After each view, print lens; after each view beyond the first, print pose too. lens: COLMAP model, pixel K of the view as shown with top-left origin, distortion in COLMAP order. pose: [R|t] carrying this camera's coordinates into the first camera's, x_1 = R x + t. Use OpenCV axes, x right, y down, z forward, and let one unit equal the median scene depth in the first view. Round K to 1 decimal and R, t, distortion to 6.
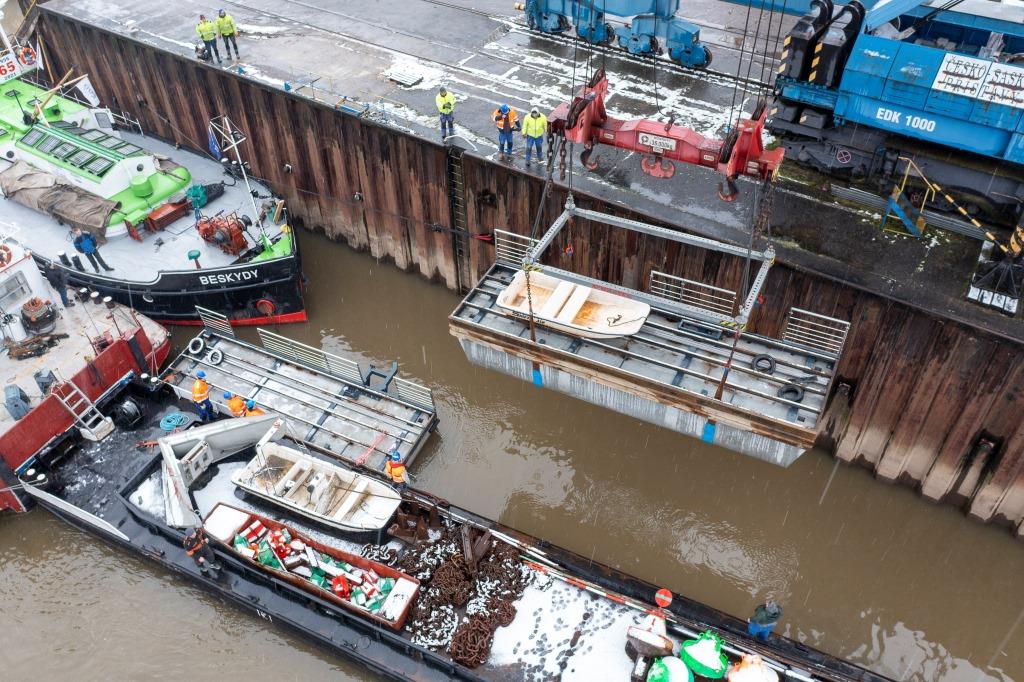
lens RADIAL K [[809.9, 0, 512.0], [0, 809.9, 341.0], [0, 0, 1]] dist [-0.014176, -0.002474]
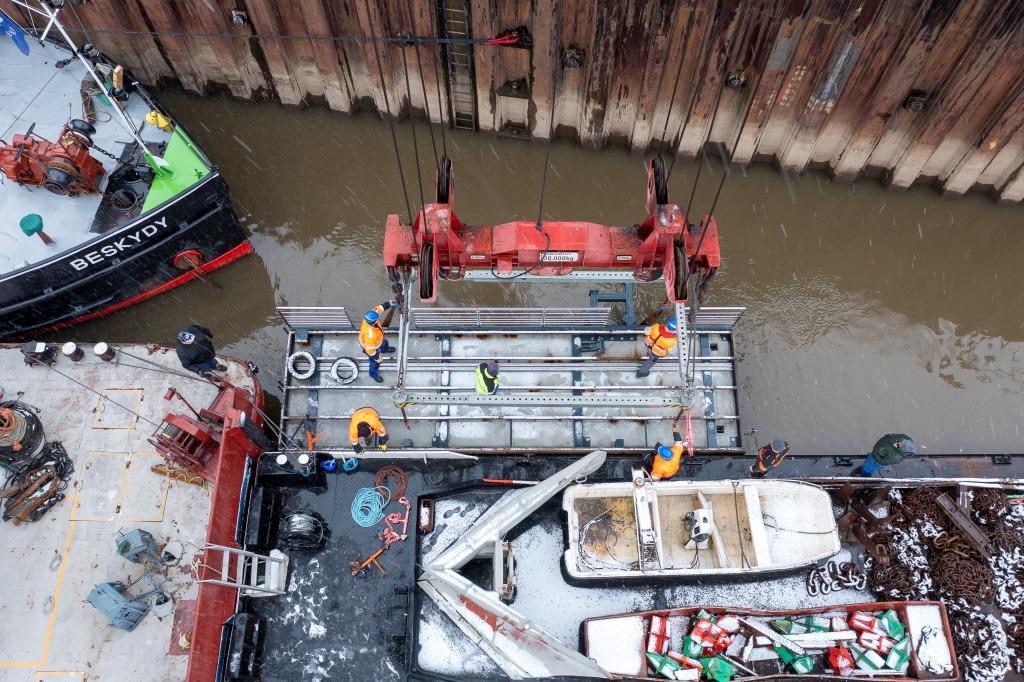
lens RADIAL K [[809.9, 0, 512.0], [0, 809.9, 341.0], [0, 0, 1]] dist [-0.014176, -0.002474]
pose [[0.896591, -0.361654, 0.255599, -0.373706], [0.261823, 0.898363, 0.352694, -0.172993], [-0.357174, -0.249301, 0.900153, 0.383135]]
